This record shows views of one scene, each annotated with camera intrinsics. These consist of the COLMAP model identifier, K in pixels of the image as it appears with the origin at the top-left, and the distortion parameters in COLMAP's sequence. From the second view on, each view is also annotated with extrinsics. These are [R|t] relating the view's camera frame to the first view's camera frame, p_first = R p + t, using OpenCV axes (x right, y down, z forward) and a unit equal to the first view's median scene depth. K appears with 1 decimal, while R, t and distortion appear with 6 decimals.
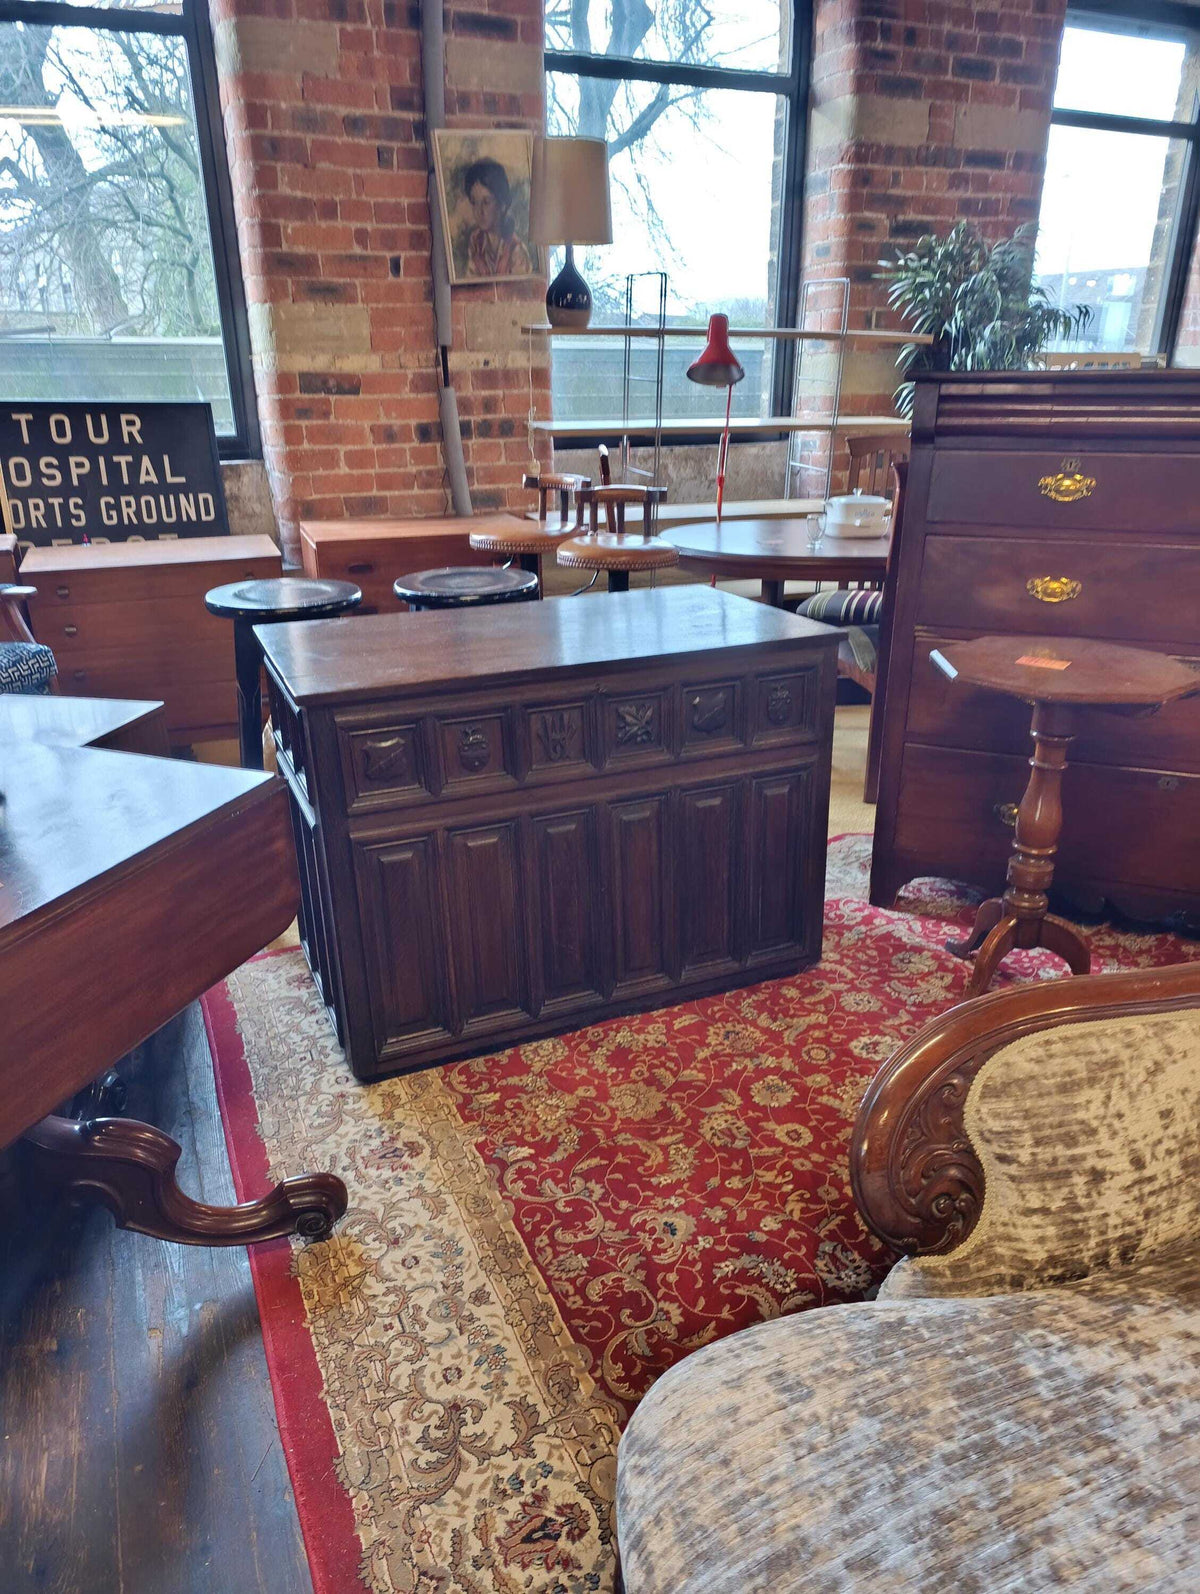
lens RADIAL K [[1085.4, 0, 590.8], [0, 1085.4, 809.2], [0, 0, 1]] dist [0.017832, -0.029762]
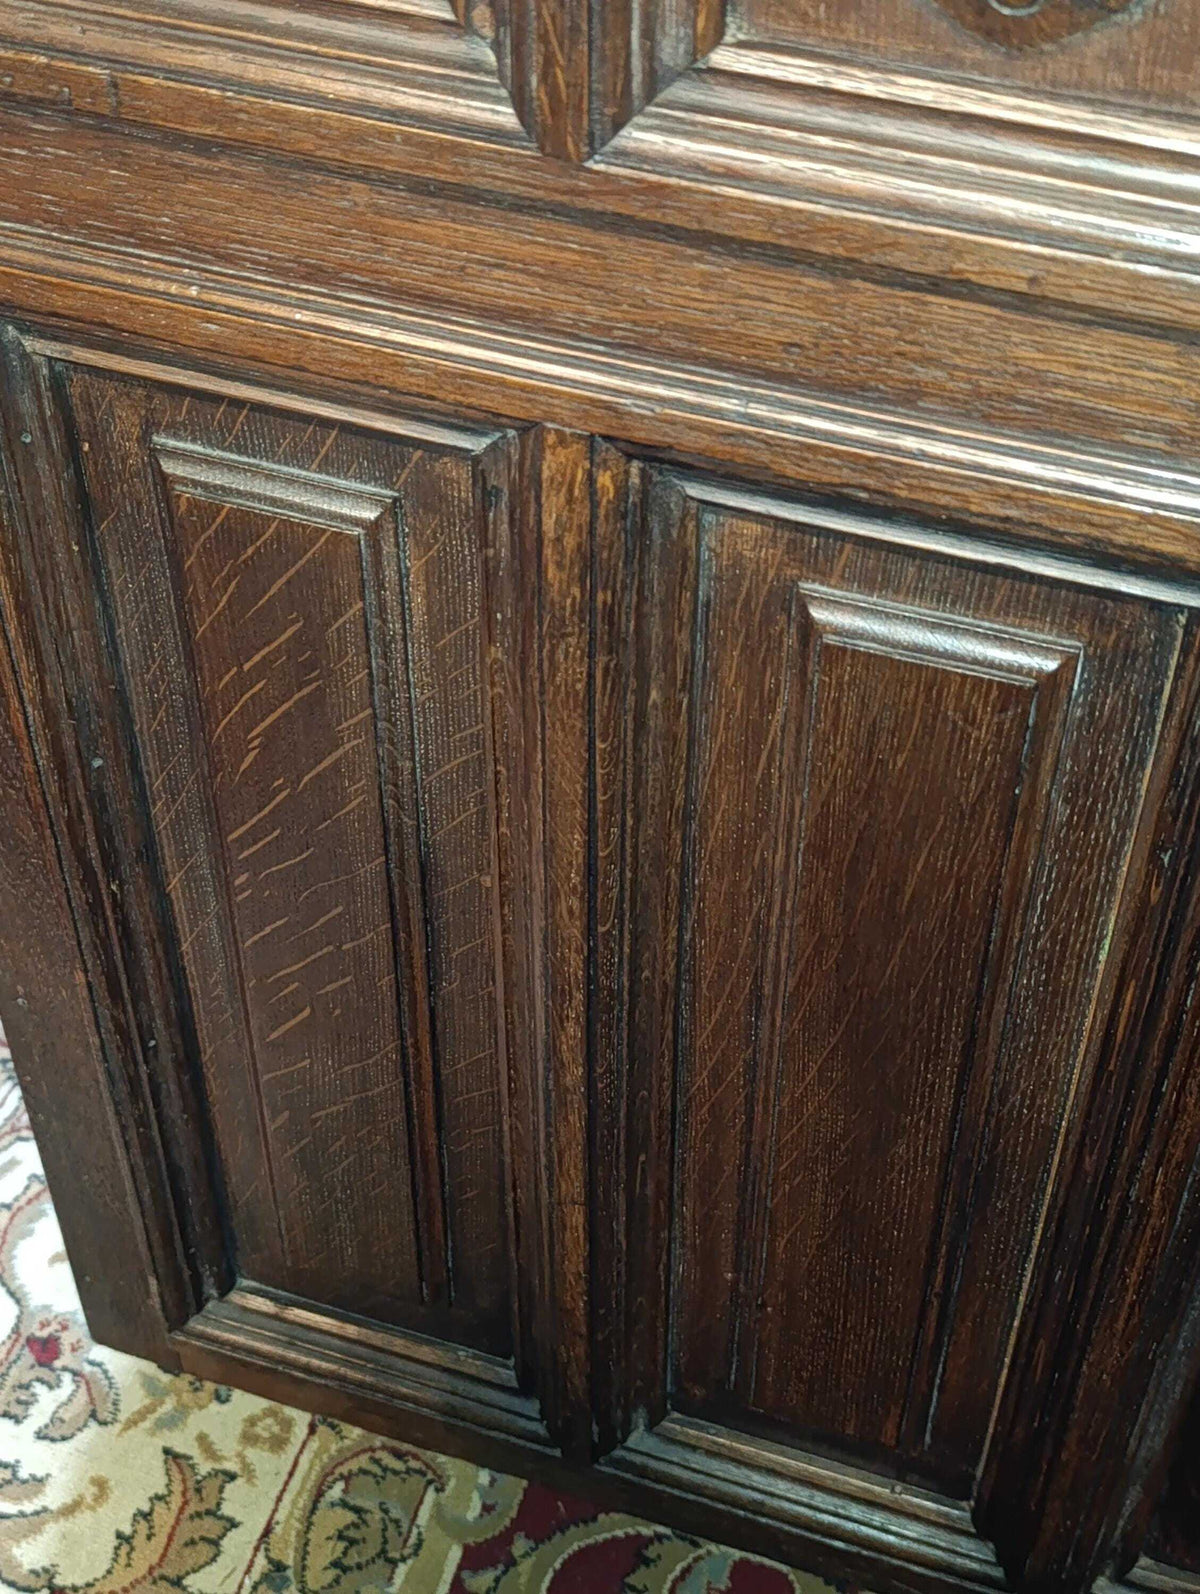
lens RADIAL K [[2324.4, 0, 604.7], [0, 2324.4, 800.0], [0, 0, 1]] dist [0.023060, 0.000000]
pose [[0.743775, 0.499916, -0.443714, -0.004096], [-0.257701, 0.826958, 0.499731, -0.060931], [0.616757, -0.257341, 0.743900, 0.643502]]
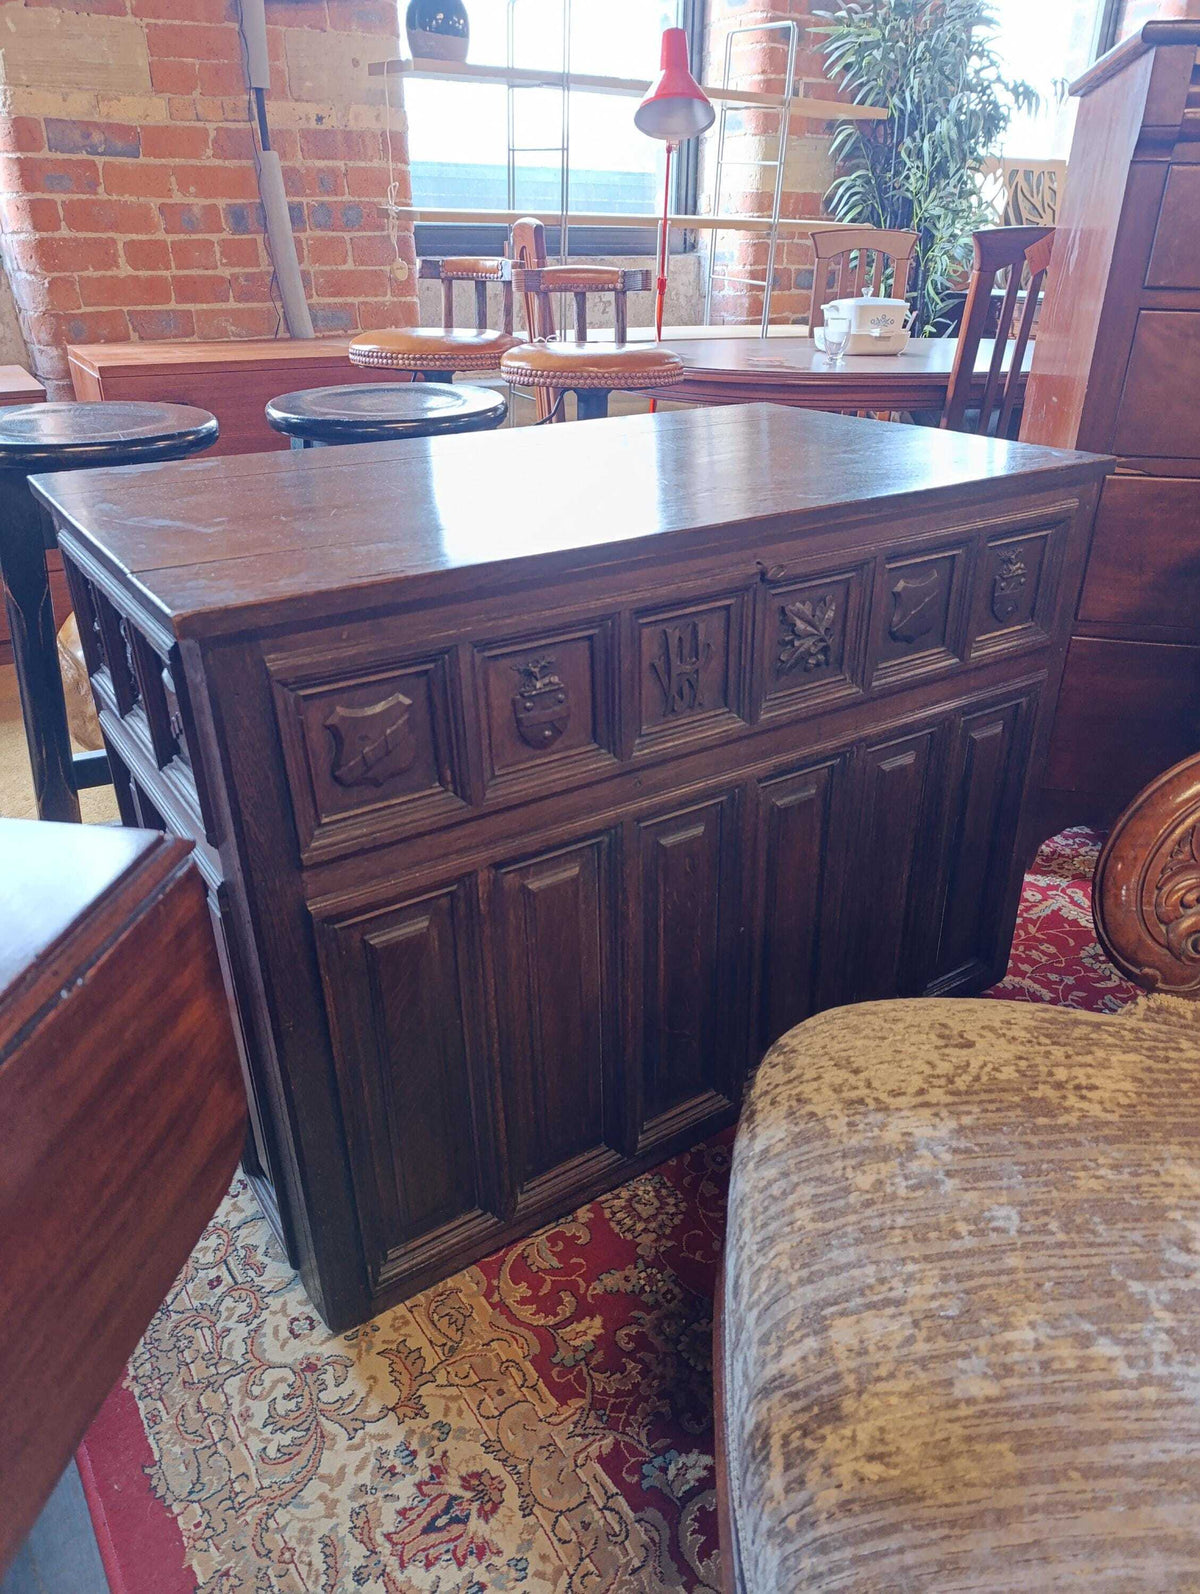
lens RADIAL K [[1085.4, 0, 597.5], [0, 1085.4, 797.5], [0, 0, 1]] dist [0.017832, -0.029762]
pose [[0.981386, -0.073669, 0.177352, -0.138851], [0.056257, 0.993266, 0.101282, -0.049479], [-0.183618, -0.089420, 0.978922, 0.404862]]
